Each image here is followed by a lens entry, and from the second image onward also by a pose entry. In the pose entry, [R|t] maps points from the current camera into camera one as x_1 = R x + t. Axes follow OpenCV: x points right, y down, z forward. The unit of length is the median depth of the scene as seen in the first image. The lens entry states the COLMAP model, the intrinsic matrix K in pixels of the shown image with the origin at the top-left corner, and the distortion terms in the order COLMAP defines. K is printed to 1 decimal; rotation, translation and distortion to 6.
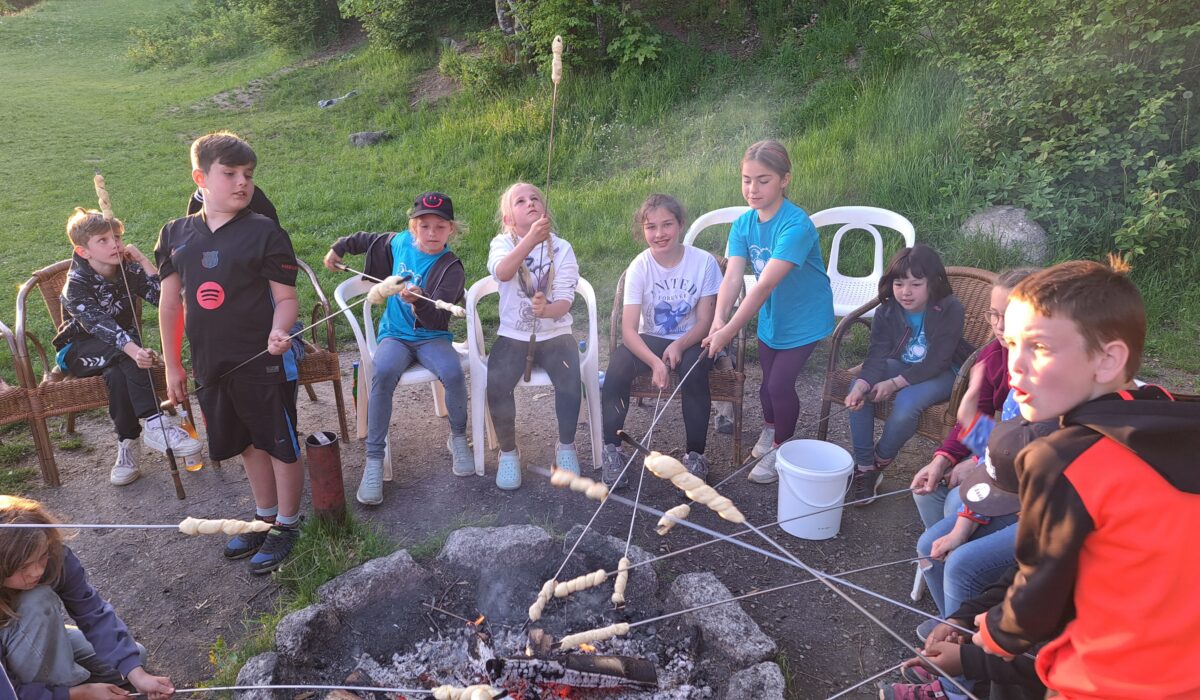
lens RADIAL K [[901.9, 0, 600.0], [0, 901.9, 350.0], [0, 0, 1]] dist [0.087133, -0.096949]
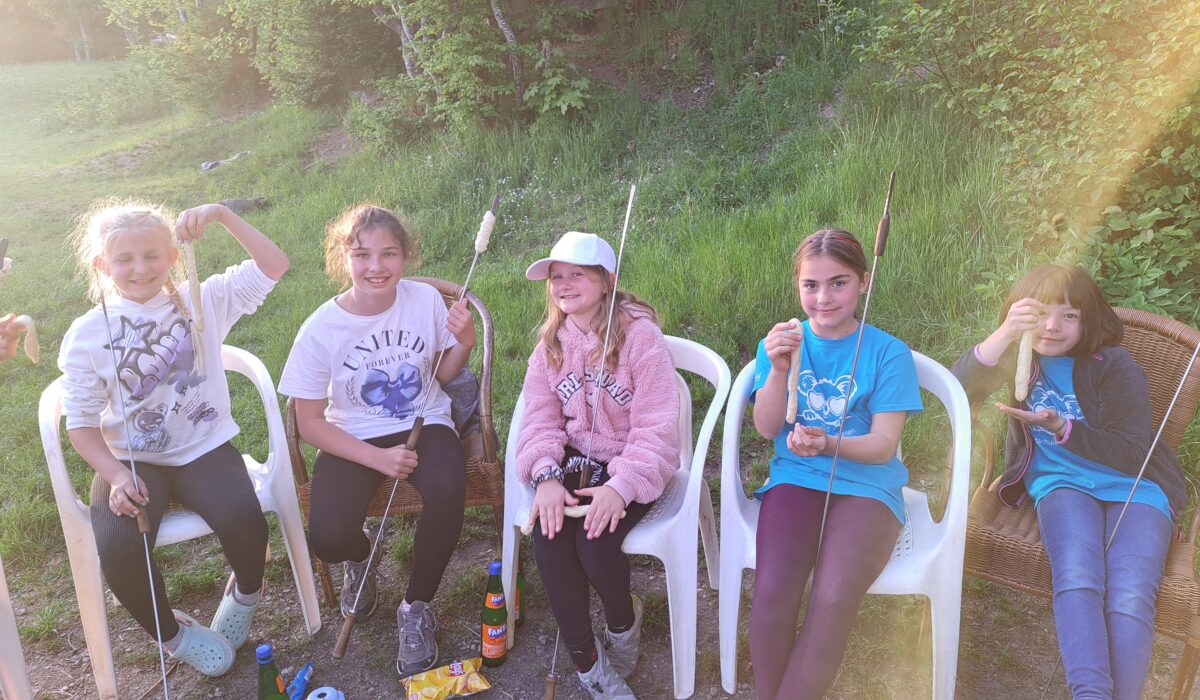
lens RADIAL K [[901.9, 0, 600.0], [0, 901.9, 350.0], [0, 0, 1]] dist [0.087133, -0.096949]
pose [[0.999795, -0.005223, 0.019573, 0.059752], [0.006596, 0.997470, -0.070779, -0.052855], [-0.019154, 0.070894, 0.997300, 0.223850]]
